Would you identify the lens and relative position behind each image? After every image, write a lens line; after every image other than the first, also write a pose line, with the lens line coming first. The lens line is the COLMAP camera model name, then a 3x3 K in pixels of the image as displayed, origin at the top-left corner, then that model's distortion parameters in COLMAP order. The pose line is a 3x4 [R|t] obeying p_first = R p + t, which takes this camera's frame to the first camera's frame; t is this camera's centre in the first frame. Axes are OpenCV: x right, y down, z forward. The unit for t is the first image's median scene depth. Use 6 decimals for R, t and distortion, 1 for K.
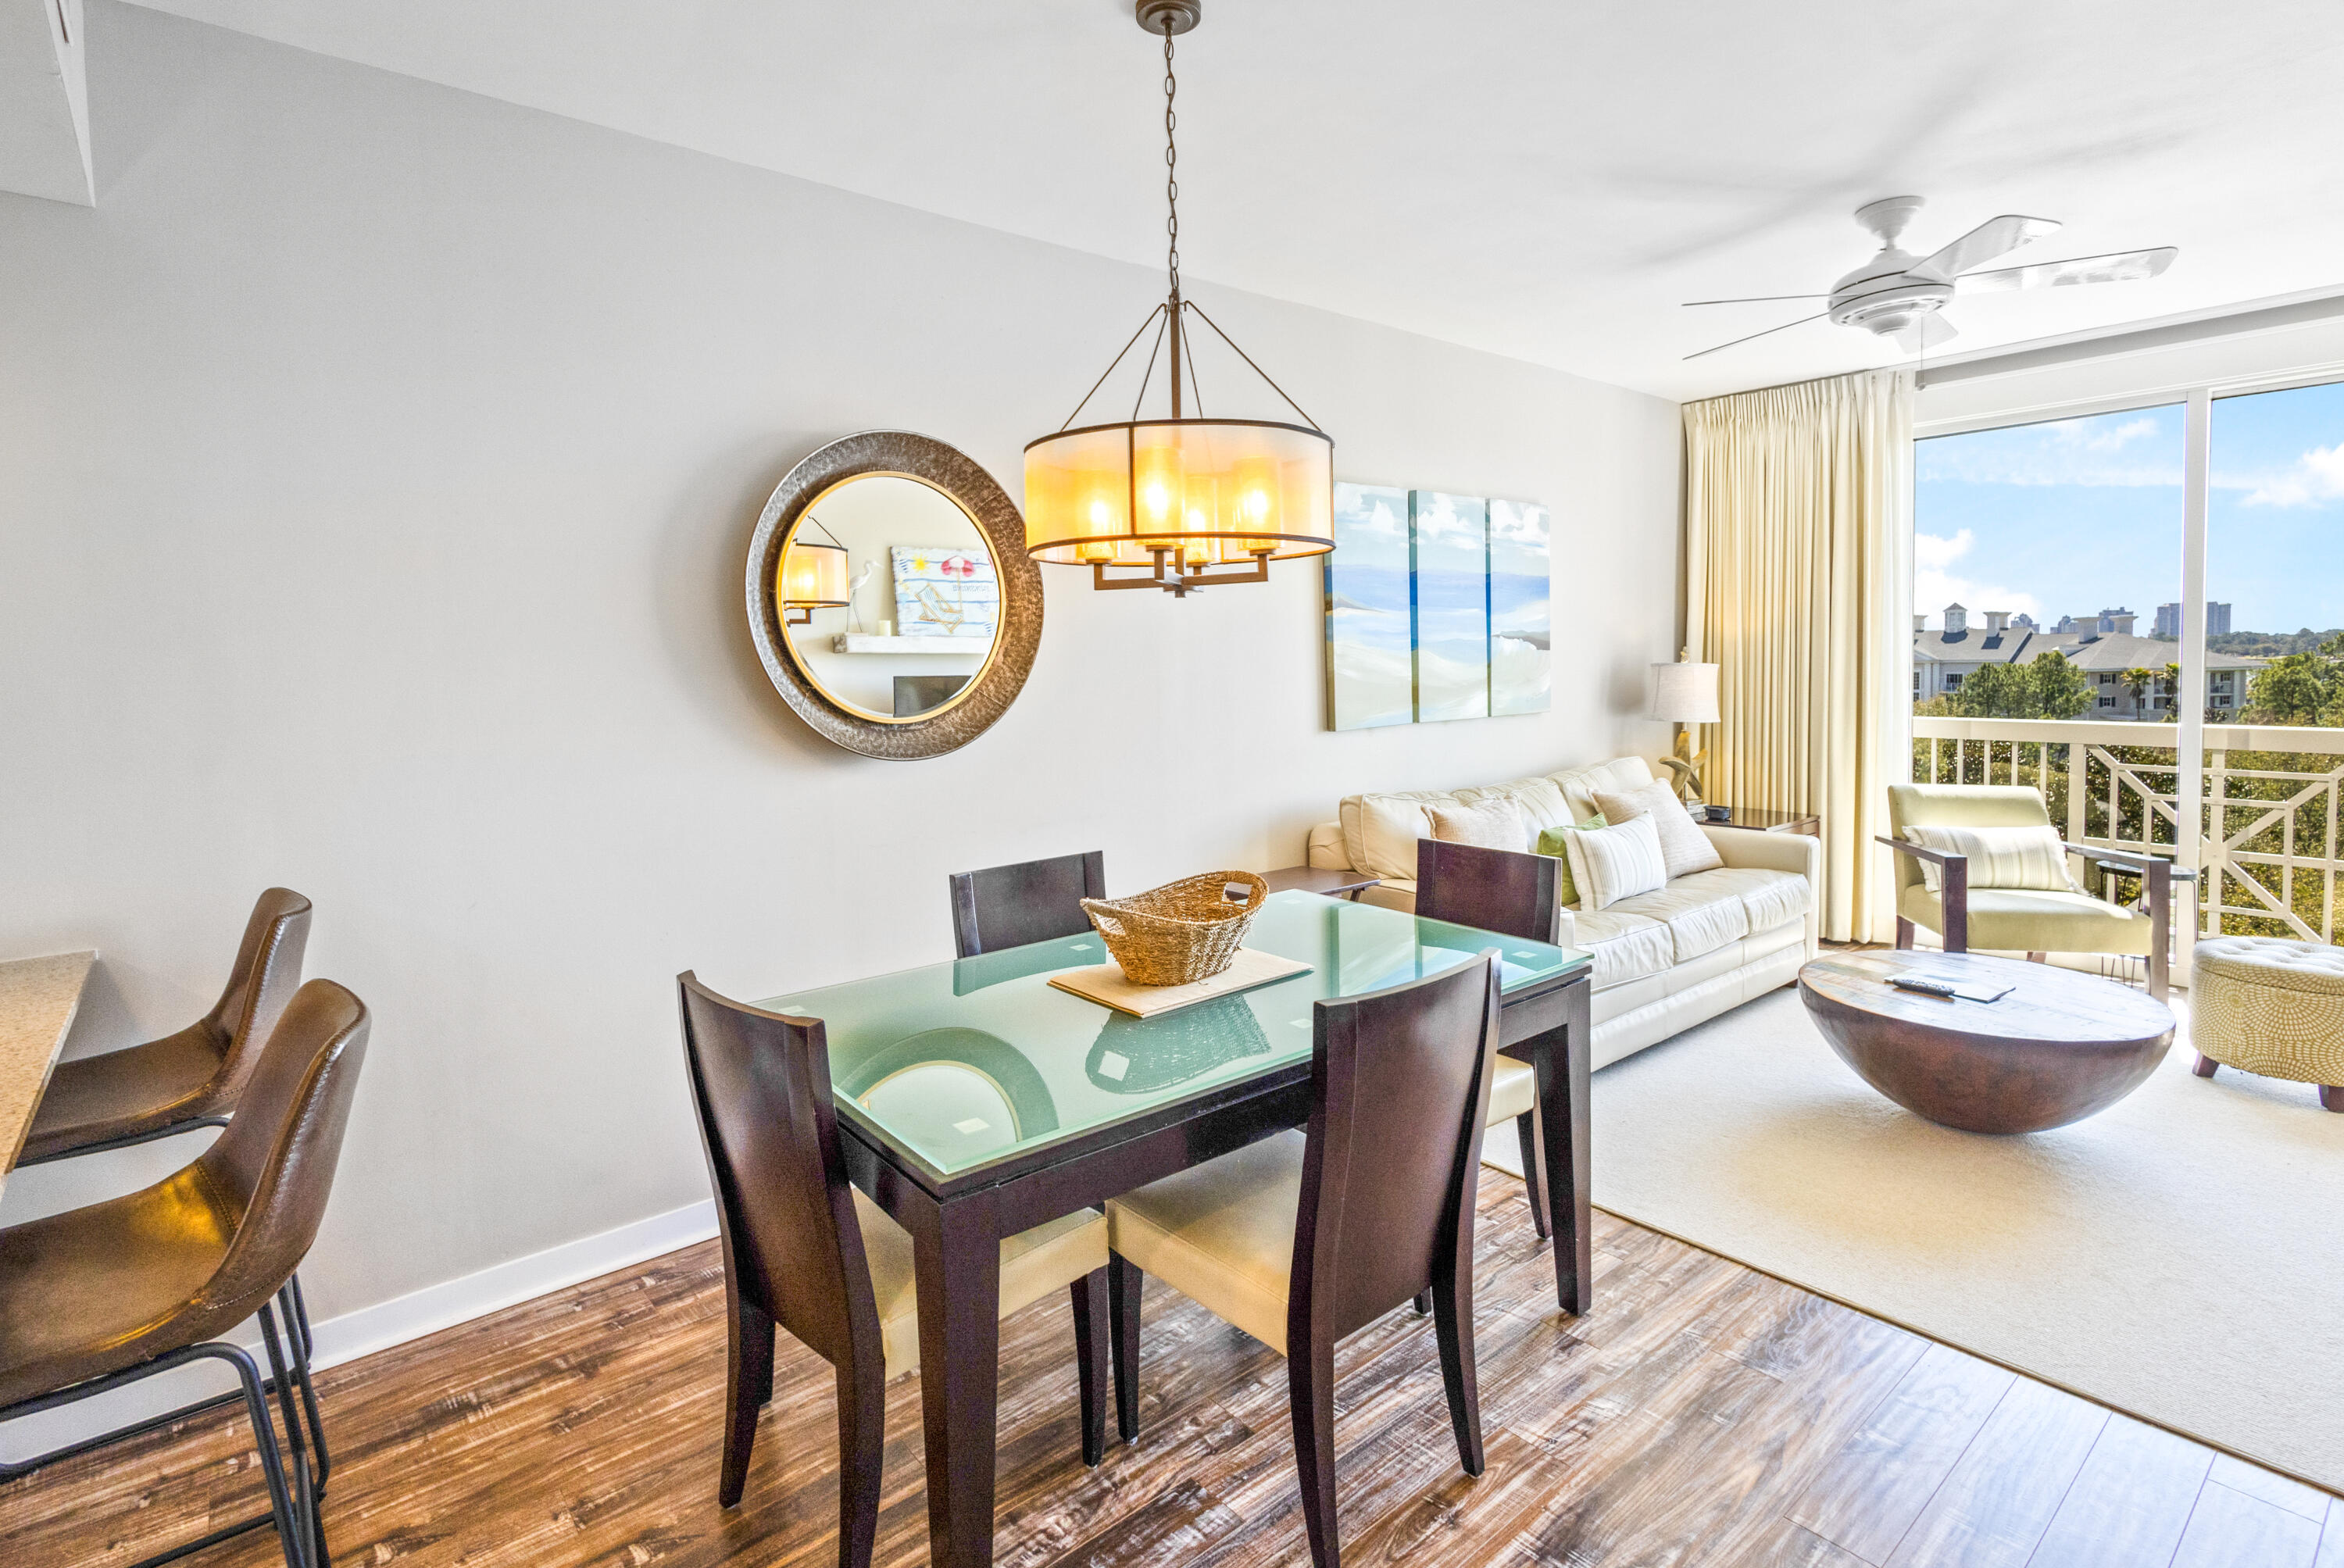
lens RADIAL K [[1156.8, 0, 1185.4], [0, 1156.8, 714.3], [0, 0, 1]] dist [0.010728, -0.000572]
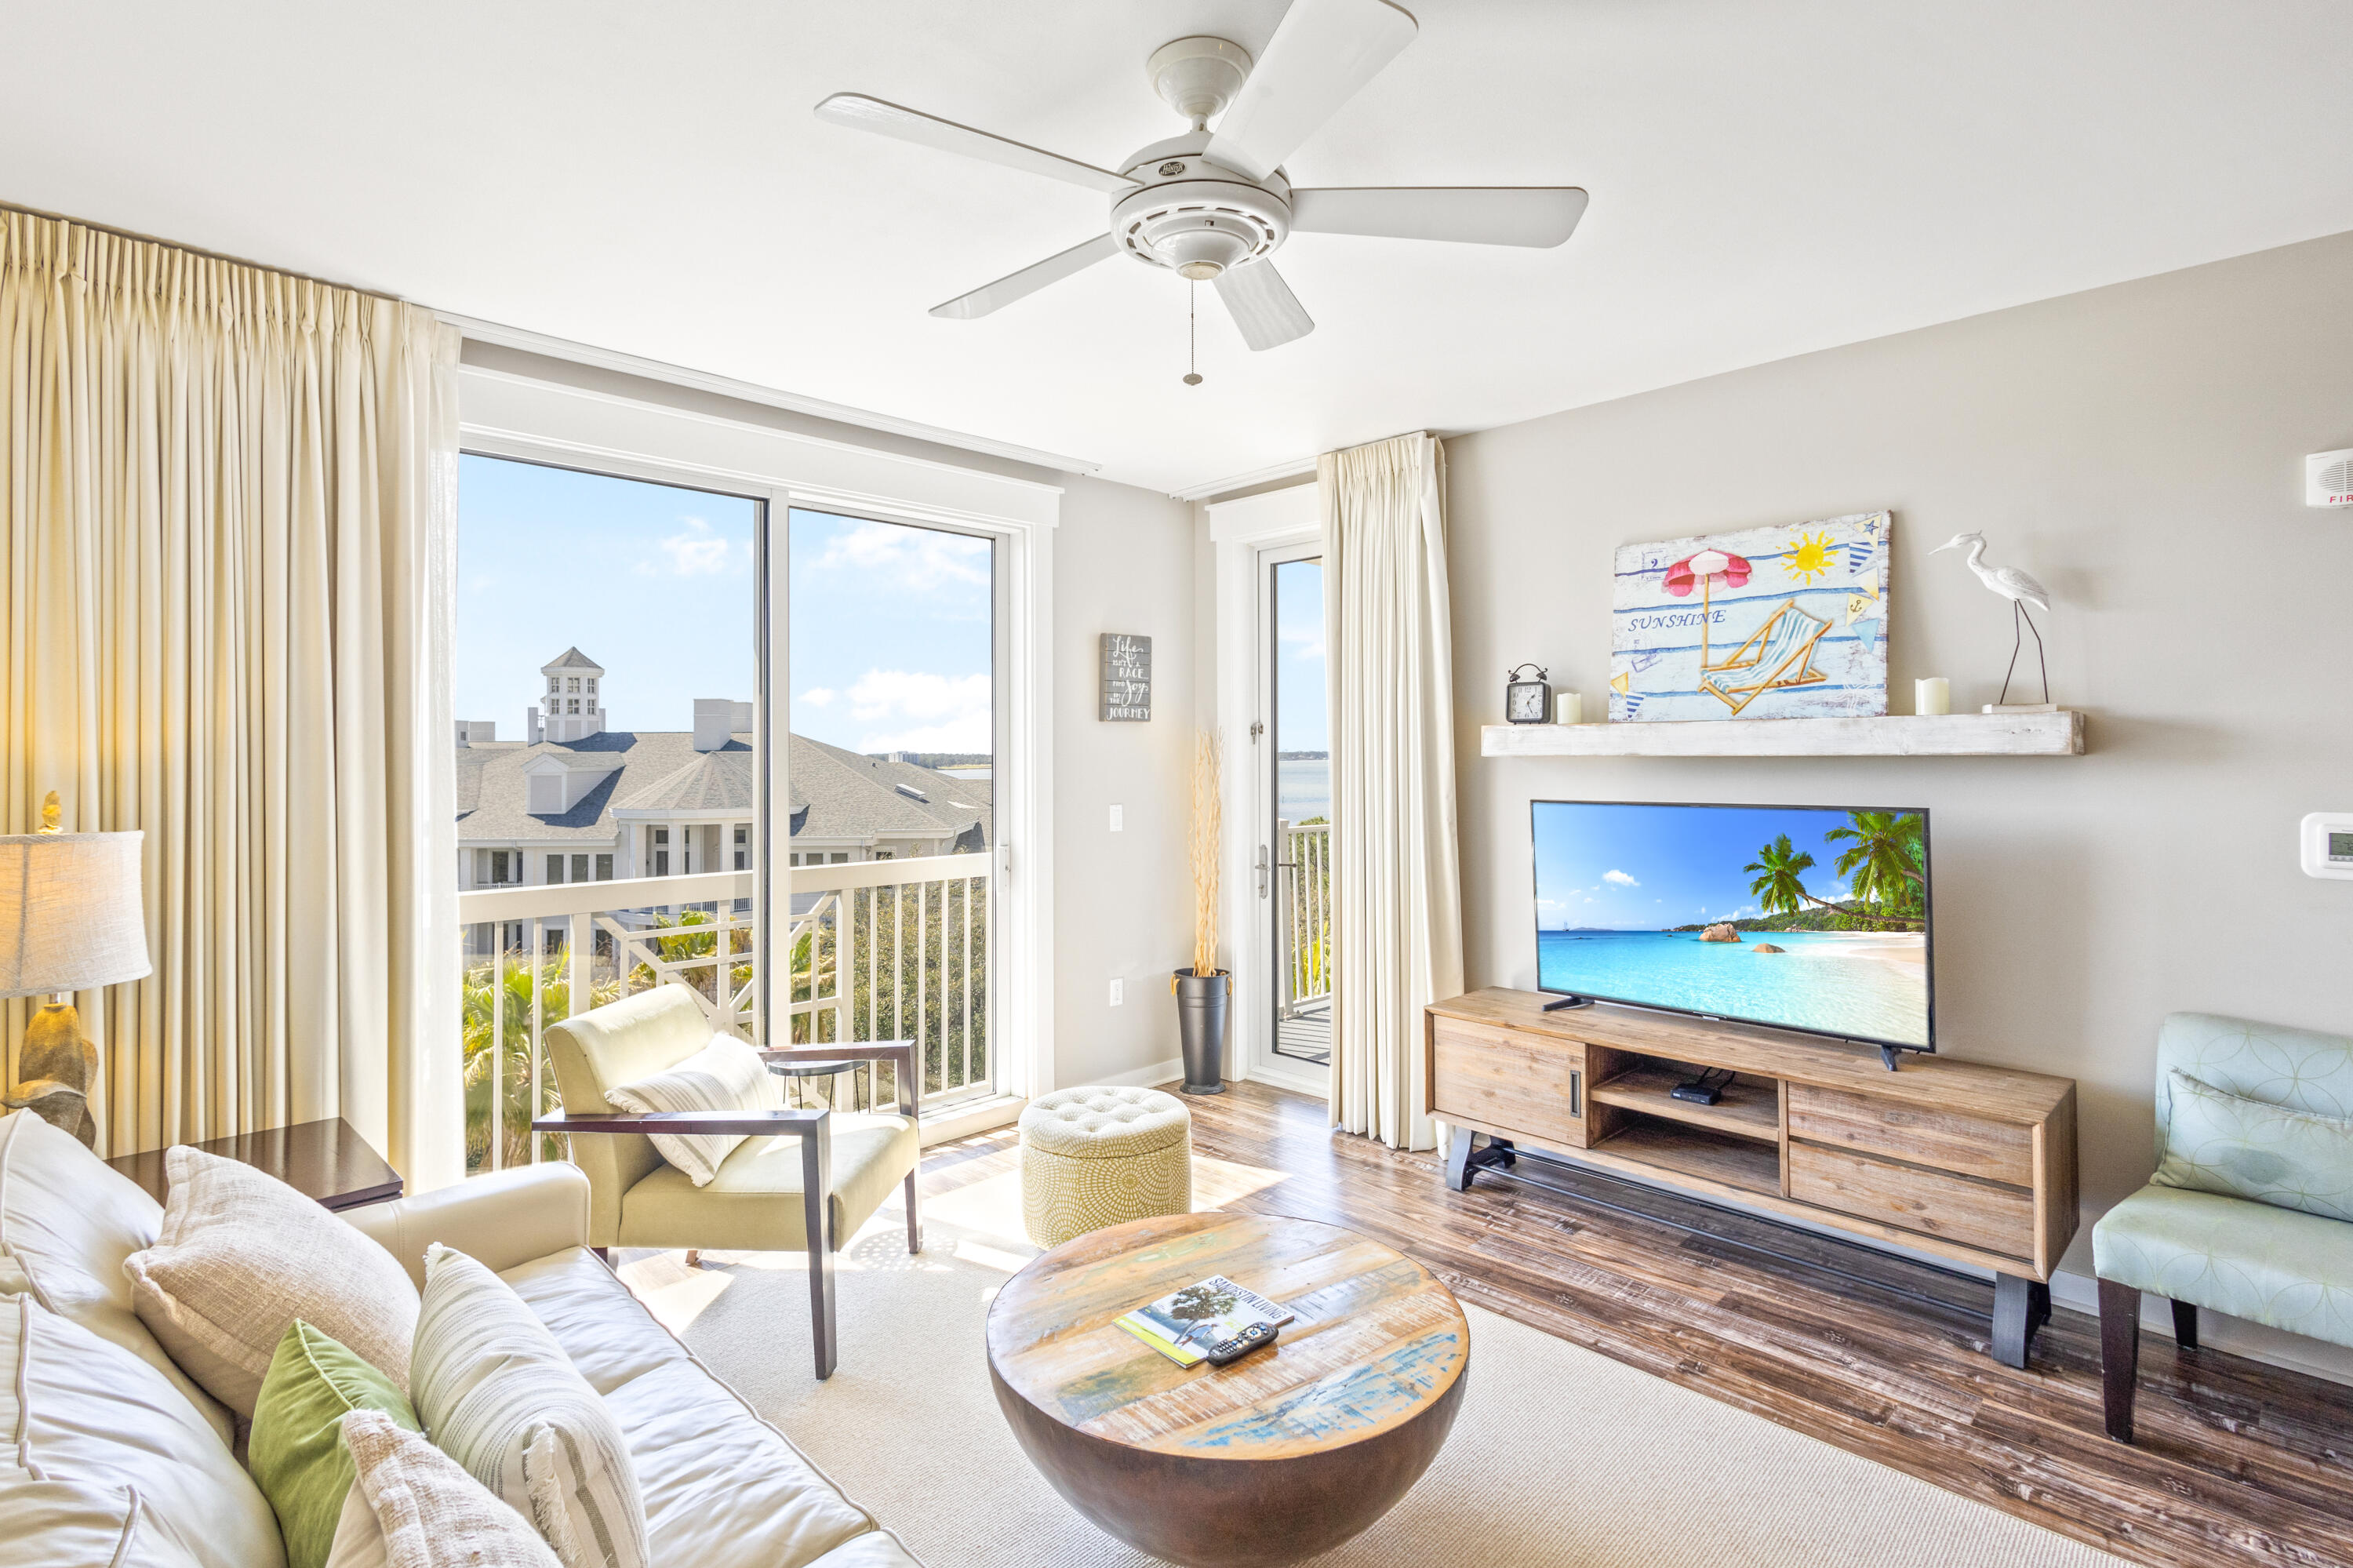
lens RADIAL K [[1114.3, 0, 1178.6], [0, 1114.3, 741.6], [0, 0, 1]] dist [0.003006, 0.000483]
pose [[-0.069462, 0.030491, 0.997118, 0.037502], [0.056632, 0.998041, -0.026574, -0.073566], [-0.995976, 0.054623, -0.071053, 1.113255]]
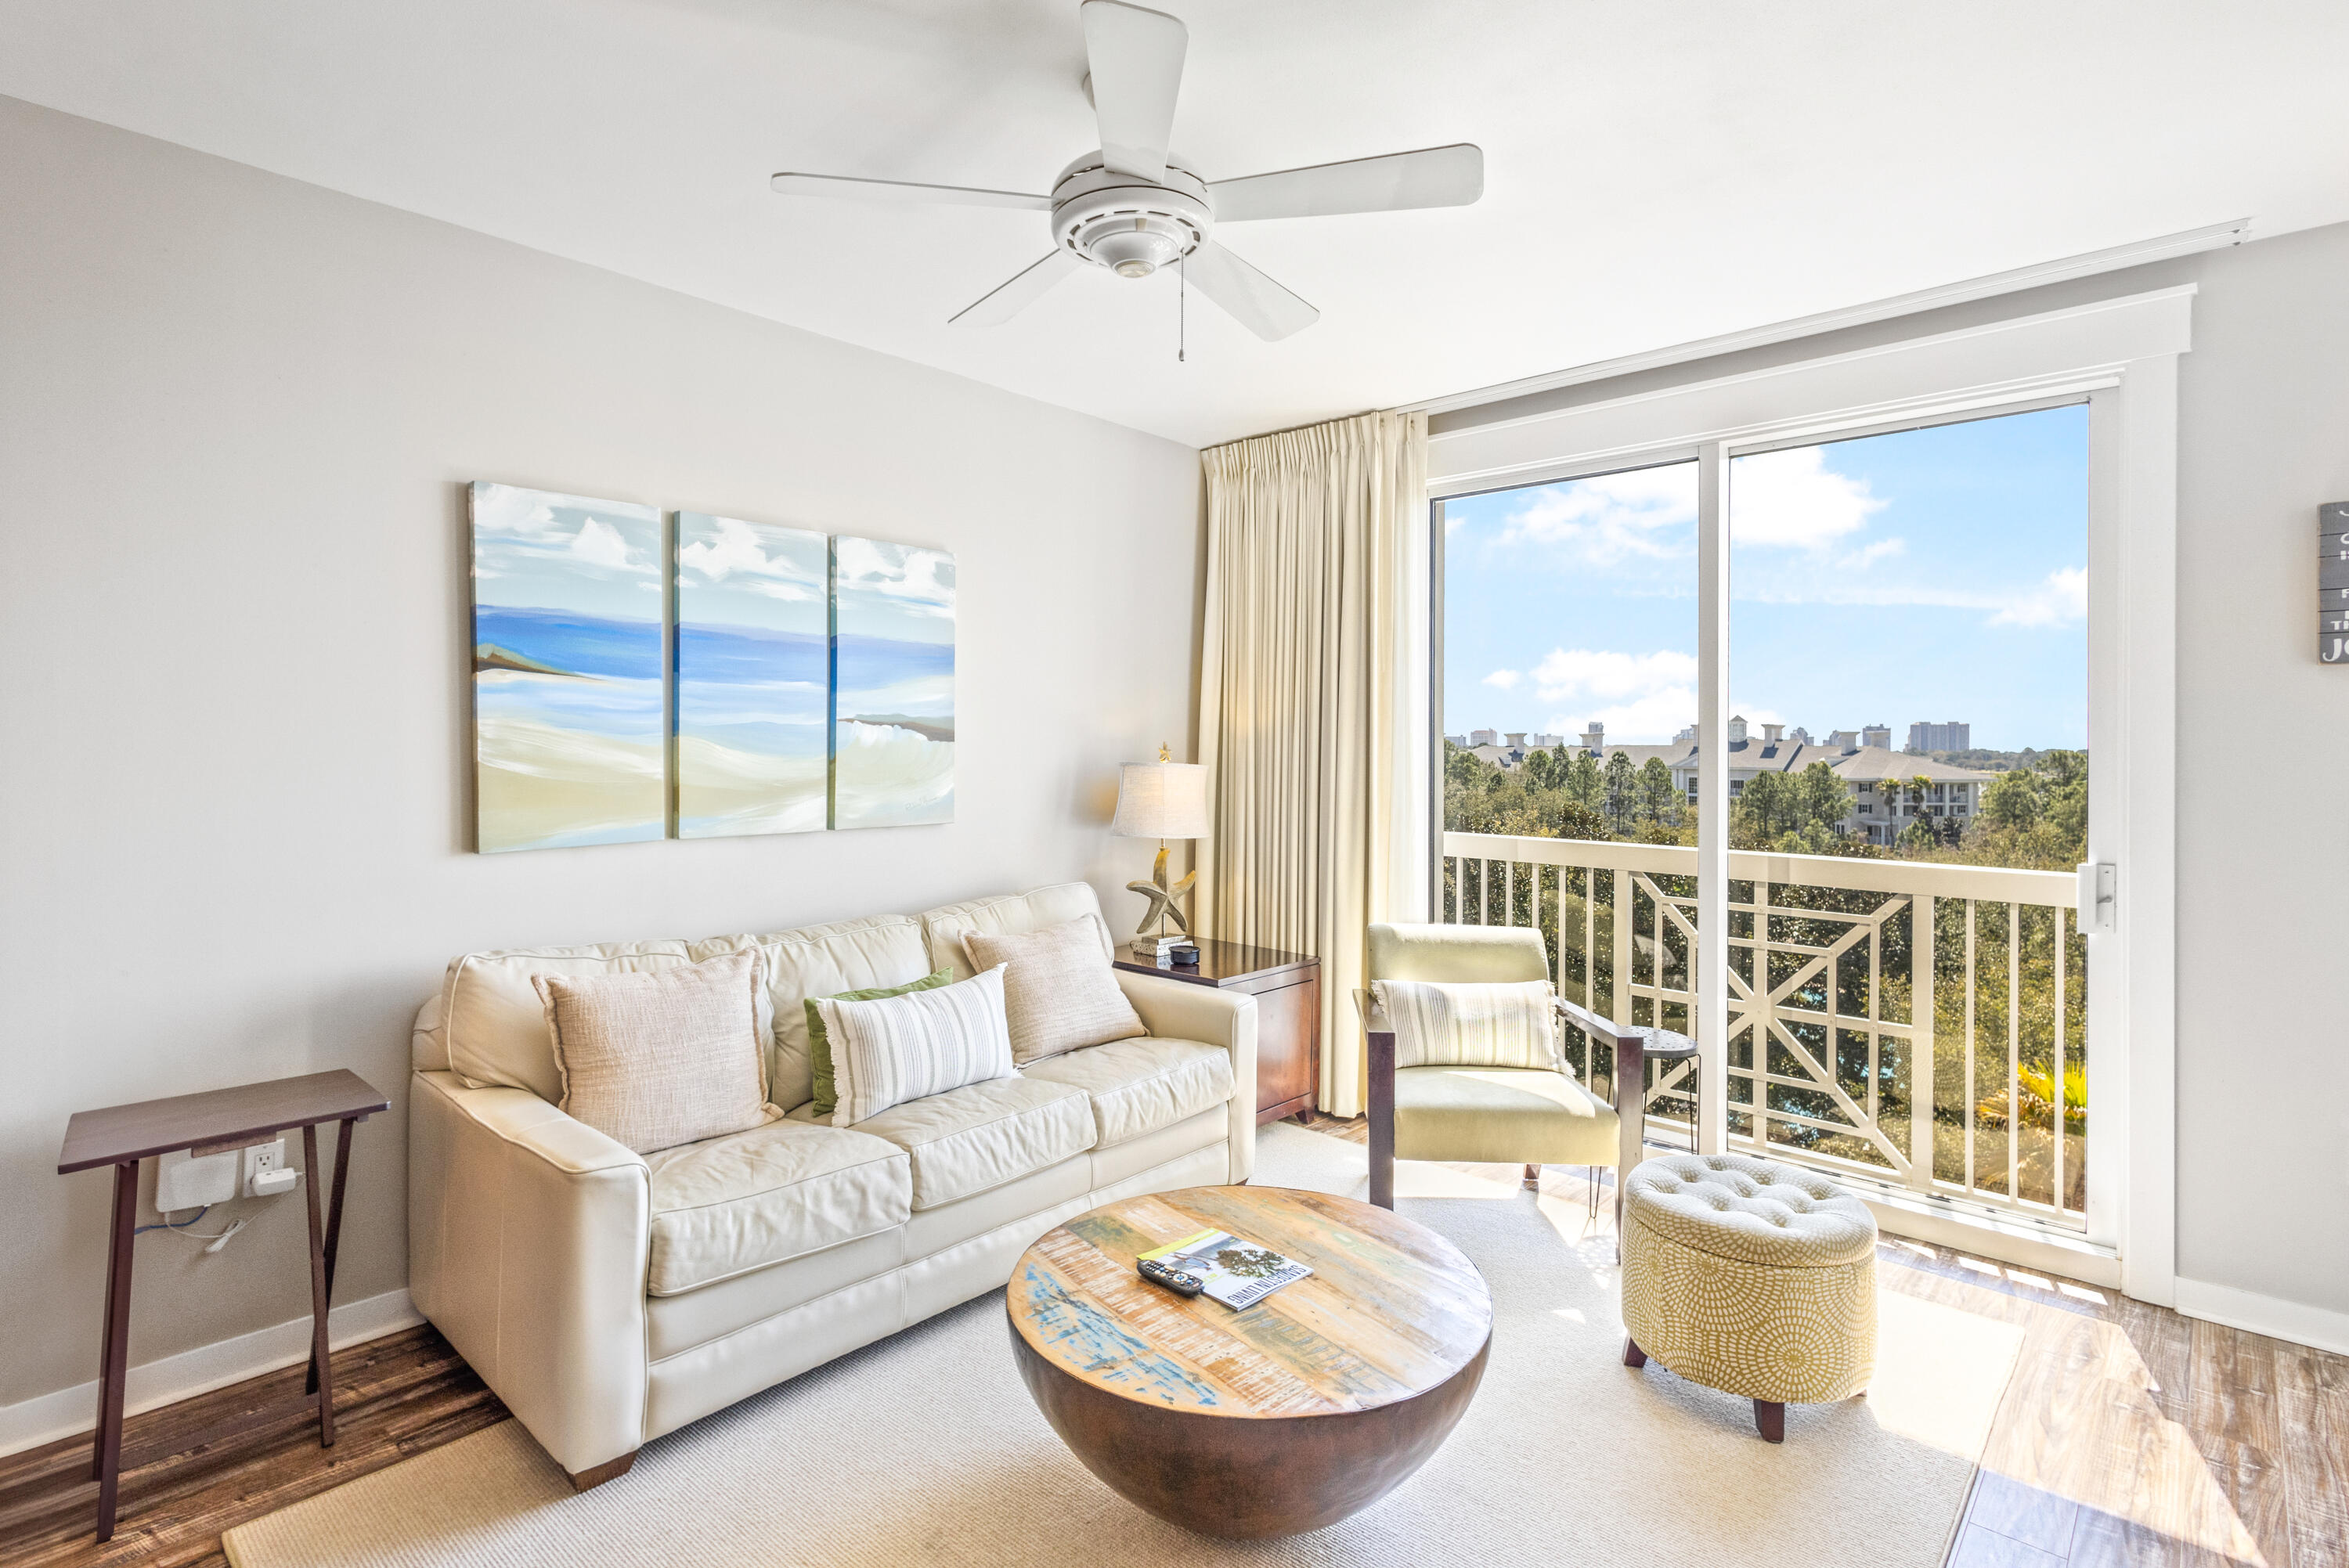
lens RADIAL K [[1147.2, 0, 1160.1], [0, 1147.2, 743.4], [0, 0, 1]] dist [-0.000083, -0.000118]
pose [[0.992548, 0.024059, 0.119459, 0.573571], [-0.017544, 0.998316, -0.055297, -0.024037], [-0.120589, 0.052789, 0.991298, 0.379751]]
